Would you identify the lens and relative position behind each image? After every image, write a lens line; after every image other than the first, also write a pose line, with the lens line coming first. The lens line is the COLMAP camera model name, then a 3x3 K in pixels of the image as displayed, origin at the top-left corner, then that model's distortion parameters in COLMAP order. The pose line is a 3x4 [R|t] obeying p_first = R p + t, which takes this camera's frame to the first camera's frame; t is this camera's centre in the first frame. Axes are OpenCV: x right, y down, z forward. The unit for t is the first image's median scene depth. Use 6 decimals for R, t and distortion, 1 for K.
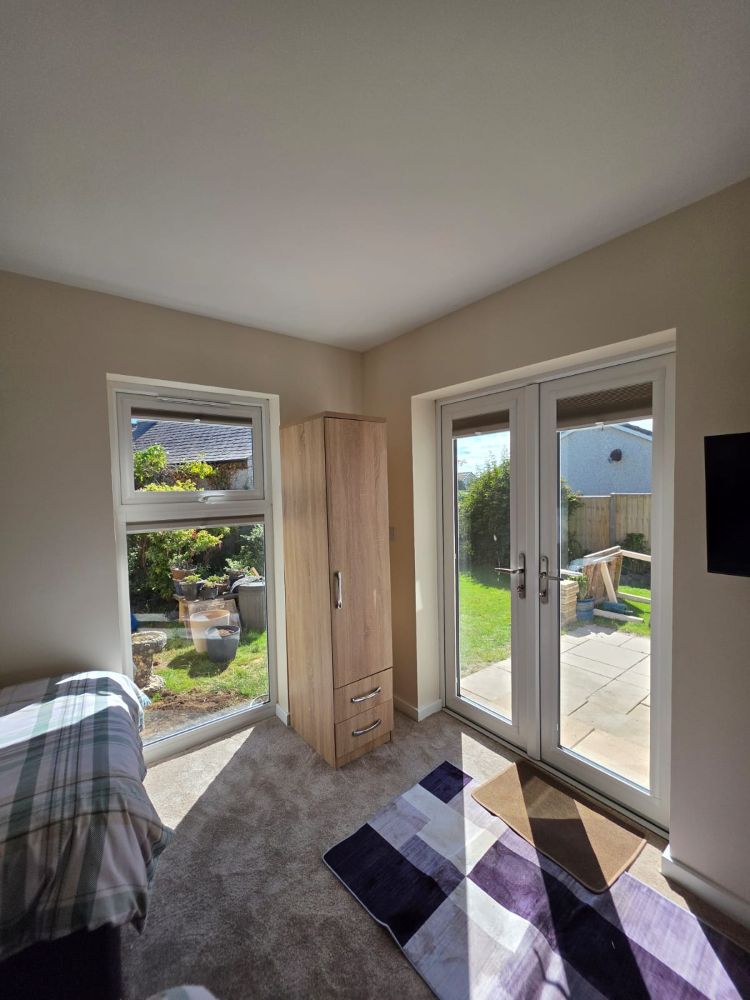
lens RADIAL K [[400.3, 0, 374.0], [0, 400.3, 502.4], [0, 0, 1]] dist [-0.000101, -0.000157]
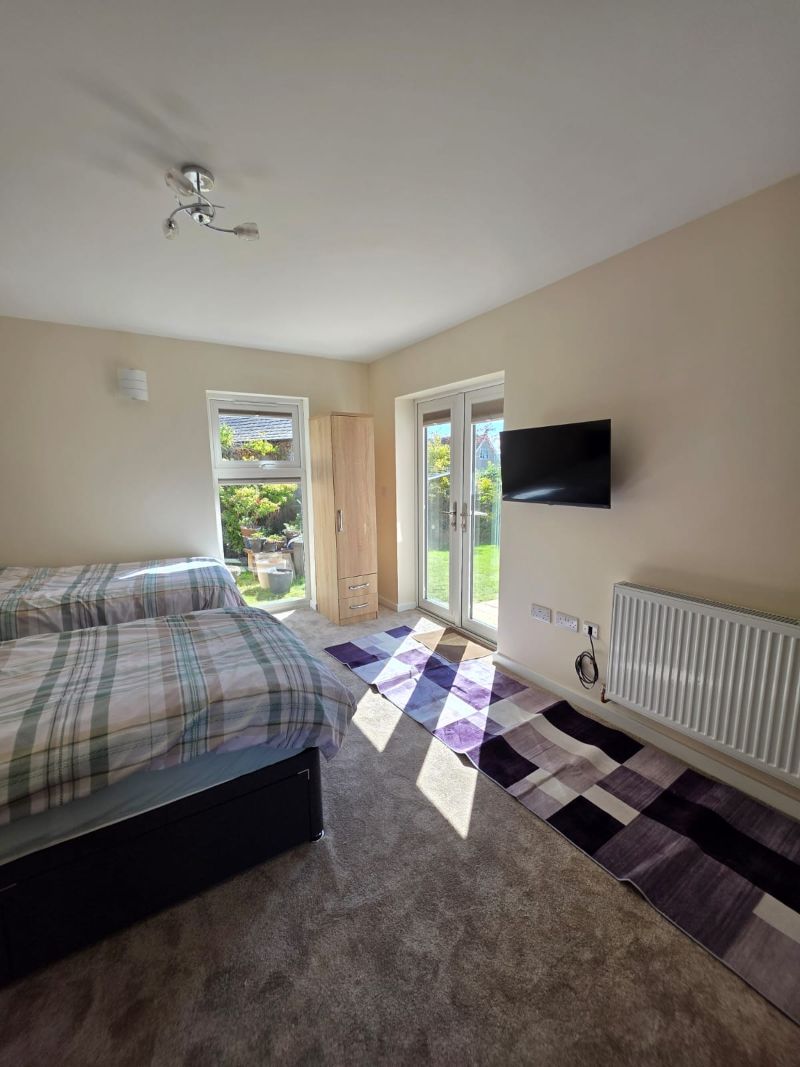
lens RADIAL K [[427.2, 0, 398.9], [0, 427.2, 536.1], [0, 0, 1]] dist [-0.000101, -0.000157]
pose [[0.994242, 0.028111, -0.103410, 0.308597], [-0.015518, 0.992576, 0.120631, 0.056817], [0.106033, -0.118332, 0.987297, -0.673592]]
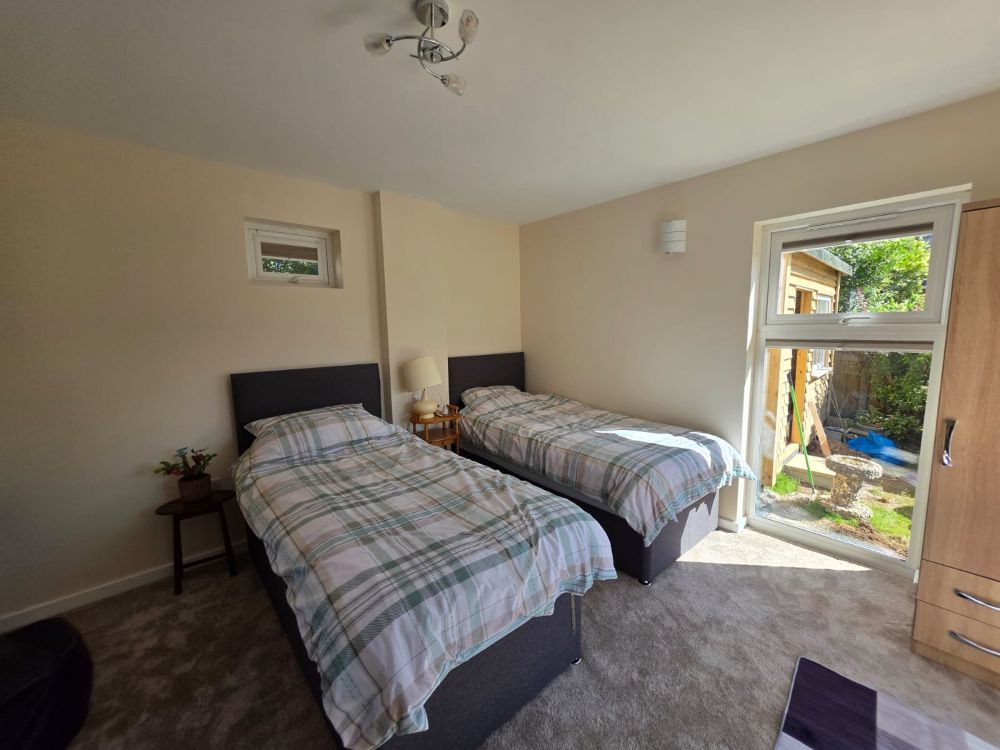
lens RADIAL K [[400.3, 0, 500.0], [0, 400.3, 375.0], [0, 0, 1]] dist [-0.000101, -0.000157]
pose [[0.064681, 0.144836, -0.987339, 0.540761], [-0.025489, 0.989328, 0.143458, 0.003046], [0.997580, 0.015887, 0.067682, 0.077095]]
